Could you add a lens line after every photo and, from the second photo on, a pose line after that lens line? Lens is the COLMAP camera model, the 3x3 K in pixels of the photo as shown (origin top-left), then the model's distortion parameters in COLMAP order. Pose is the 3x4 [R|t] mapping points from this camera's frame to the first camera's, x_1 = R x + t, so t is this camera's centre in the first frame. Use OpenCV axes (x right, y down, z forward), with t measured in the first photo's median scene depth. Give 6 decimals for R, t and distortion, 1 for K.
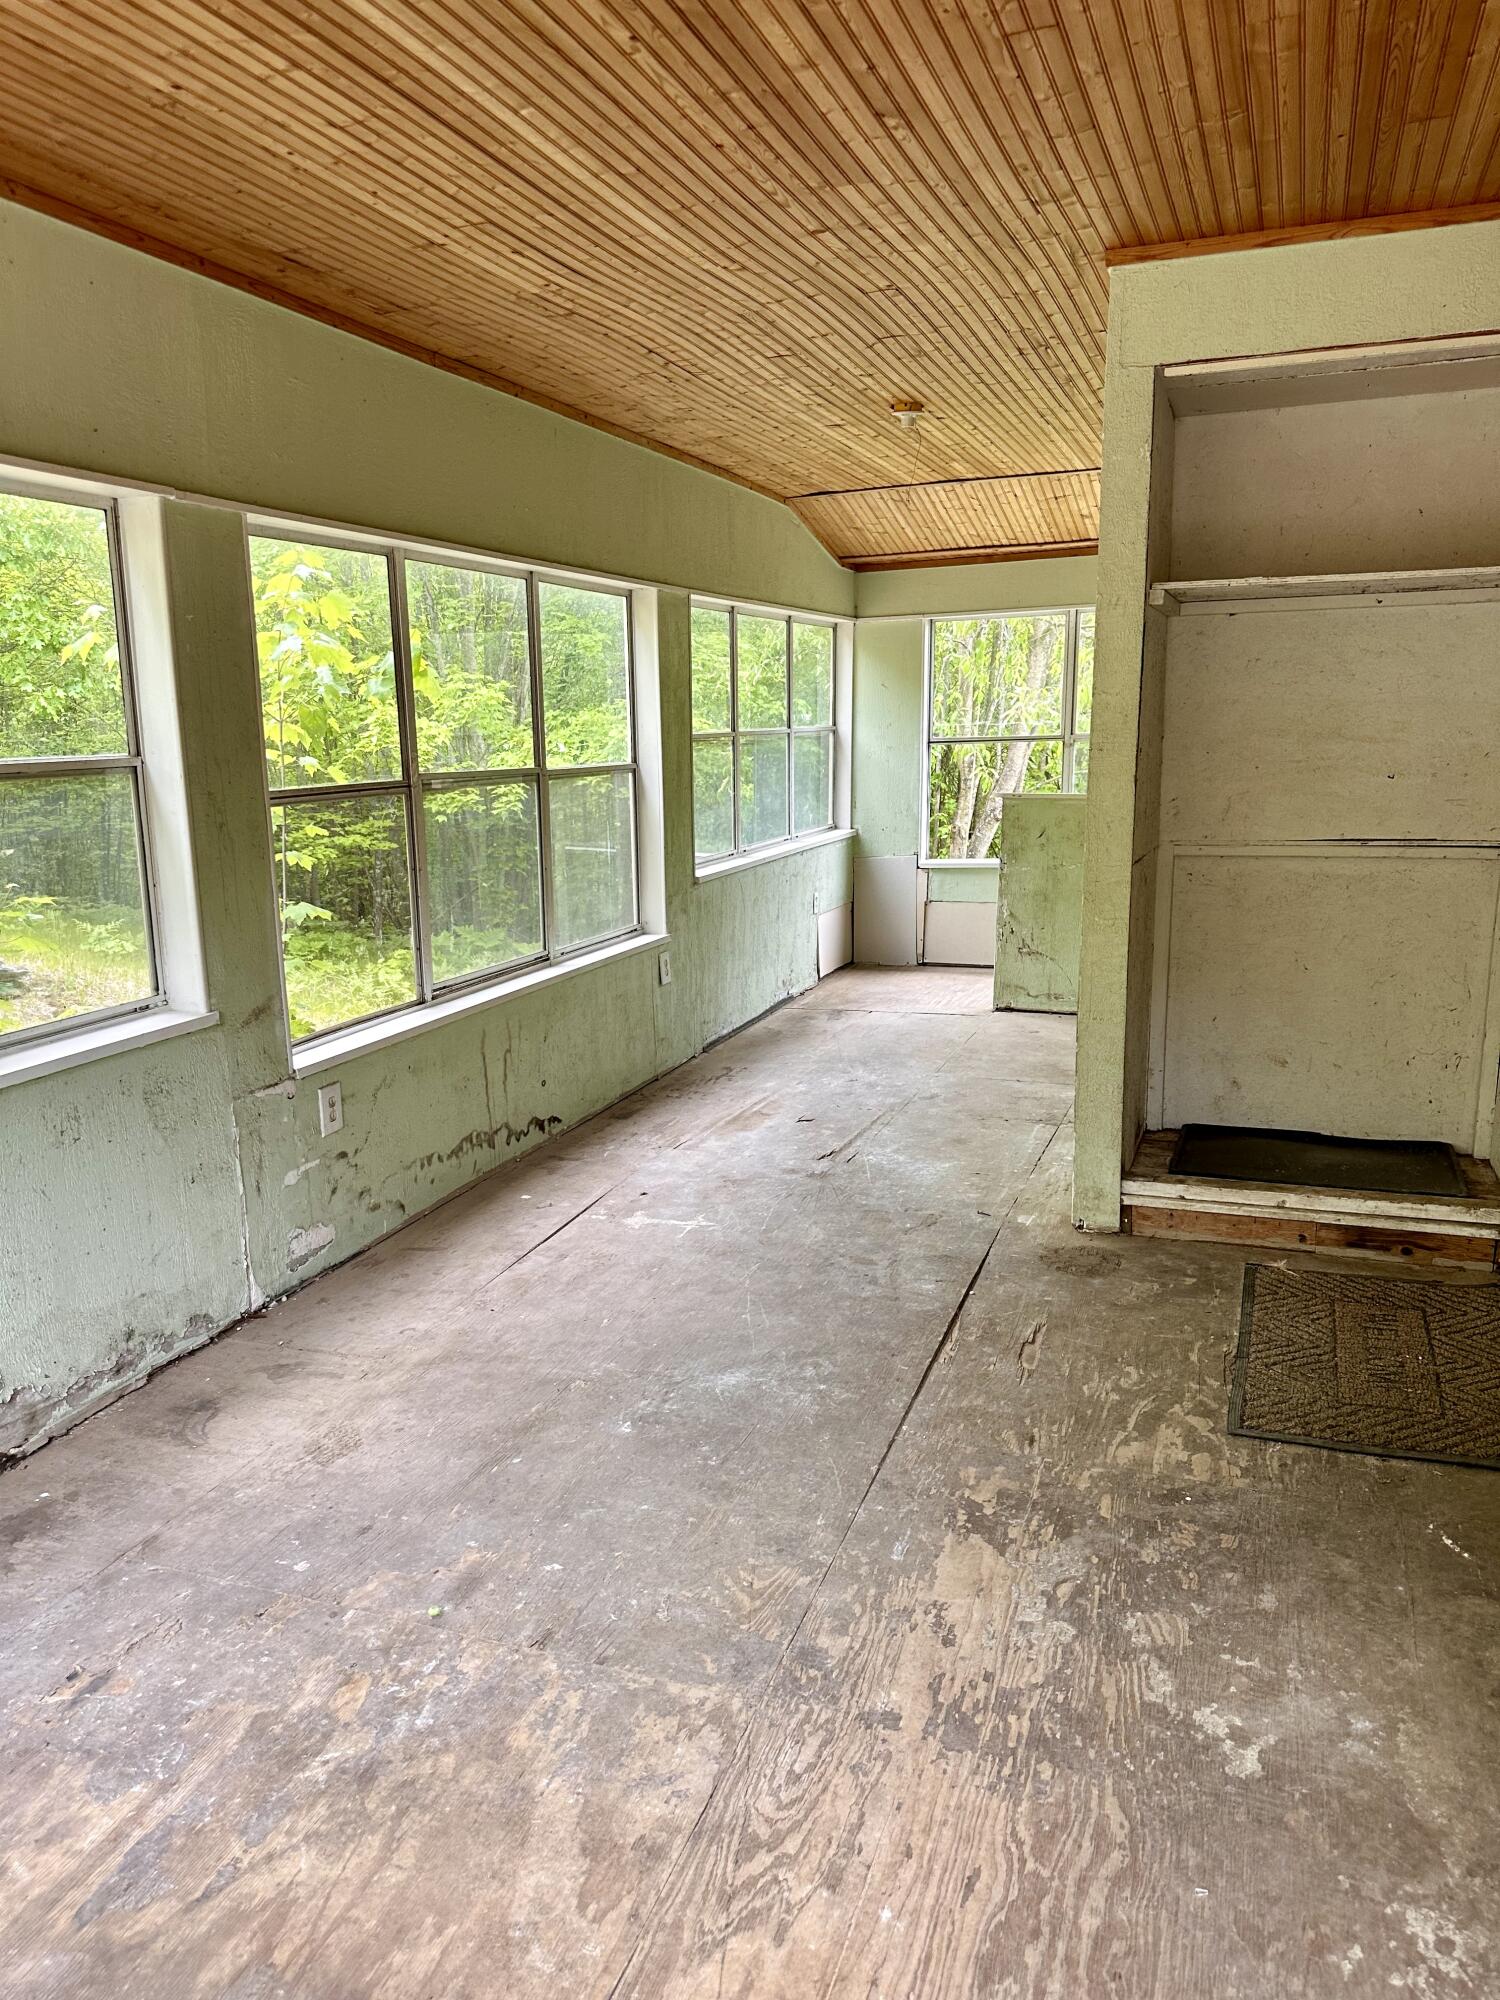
lens RADIAL K [[1407.9, 0, 748.6], [0, 1407.9, 1004.5], [0, 0, 1]] dist [0.086714, -0.026247]
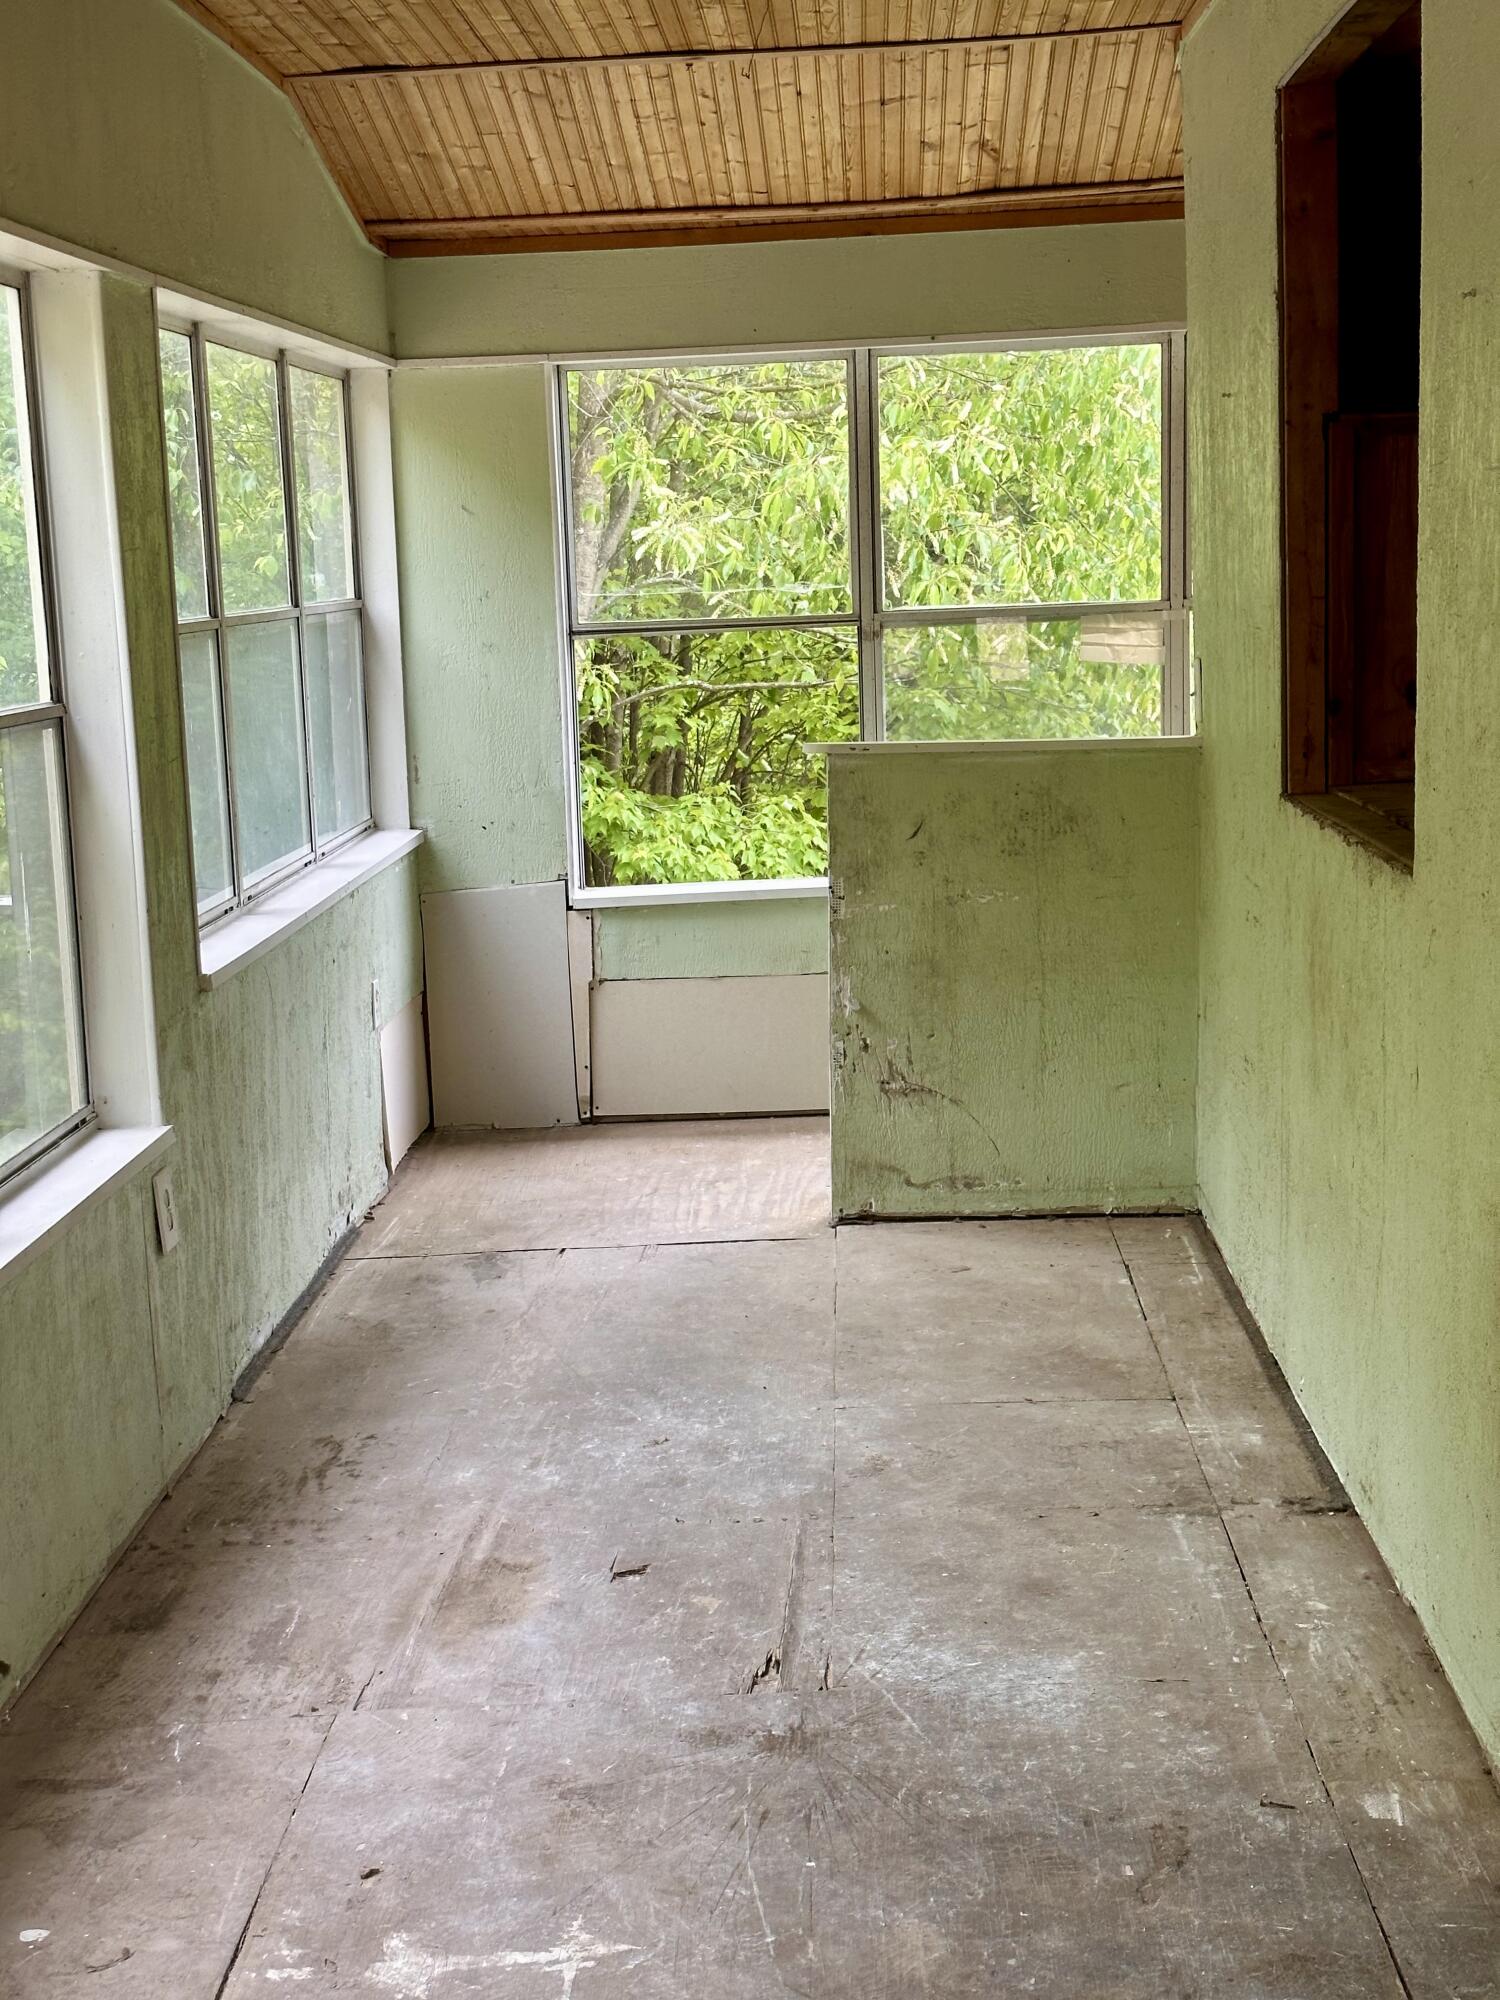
lens RADIAL K [[2786.5, 0, 751.3], [0, 2786.5, 998.2], [0, 0, 1]] dist [0.118350, 0.000000]
pose [[0.946873, -0.065219, 0.314925, -0.147470], [0.080624, 0.996090, -0.036123, -0.043621], [-0.311338, 0.059594, 0.948429, 0.192286]]
